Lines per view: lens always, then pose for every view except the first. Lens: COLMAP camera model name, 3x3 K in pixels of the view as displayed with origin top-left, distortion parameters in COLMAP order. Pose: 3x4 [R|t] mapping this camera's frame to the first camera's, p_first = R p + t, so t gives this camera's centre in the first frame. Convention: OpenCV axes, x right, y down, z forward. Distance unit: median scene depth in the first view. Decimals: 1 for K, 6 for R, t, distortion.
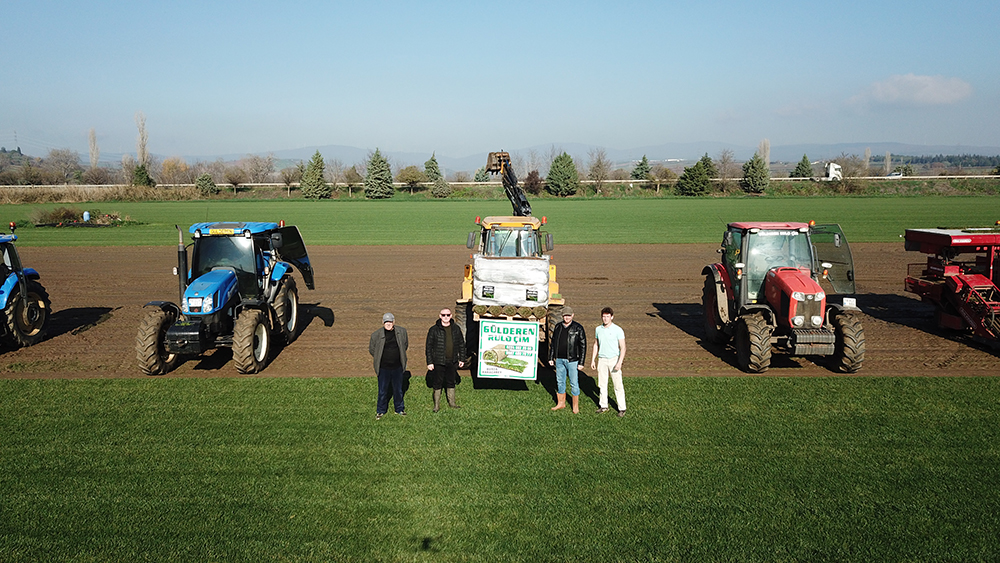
lens RADIAL K [[798.1, 0, 504.2], [0, 798.1, 281.4], [0, 0, 1]] dist [0.055117, -0.053675]
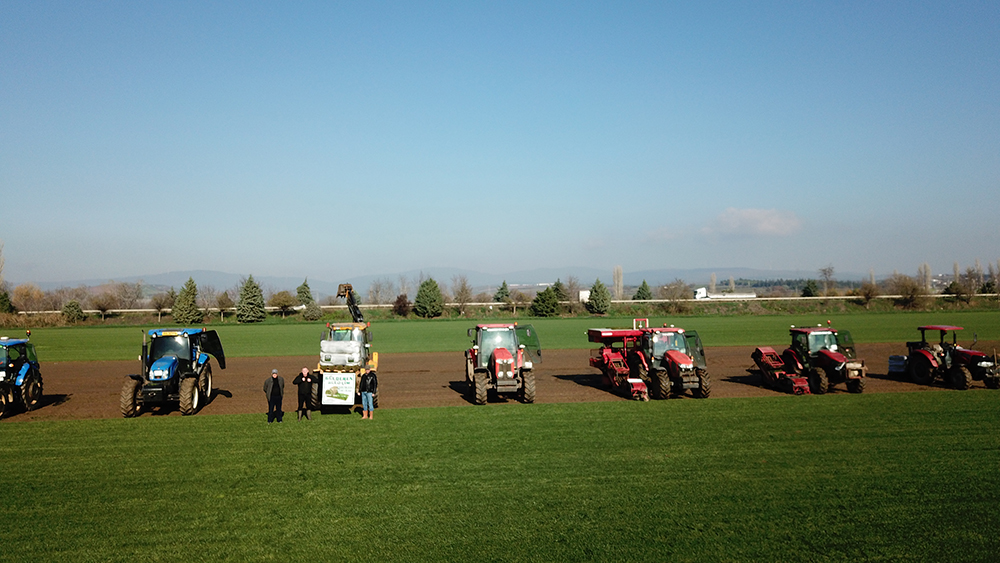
lens RADIAL K [[798.1, 0, 501.1], [0, 798.1, 279.5], [0, 0, 1]] dist [0.055117, -0.053675]
pose [[0.988554, -0.003345, 0.150833, 0.057482], [0.026797, 0.987751, -0.153723, 0.075368], [-0.148471, 0.156005, 0.976534, -0.555306]]
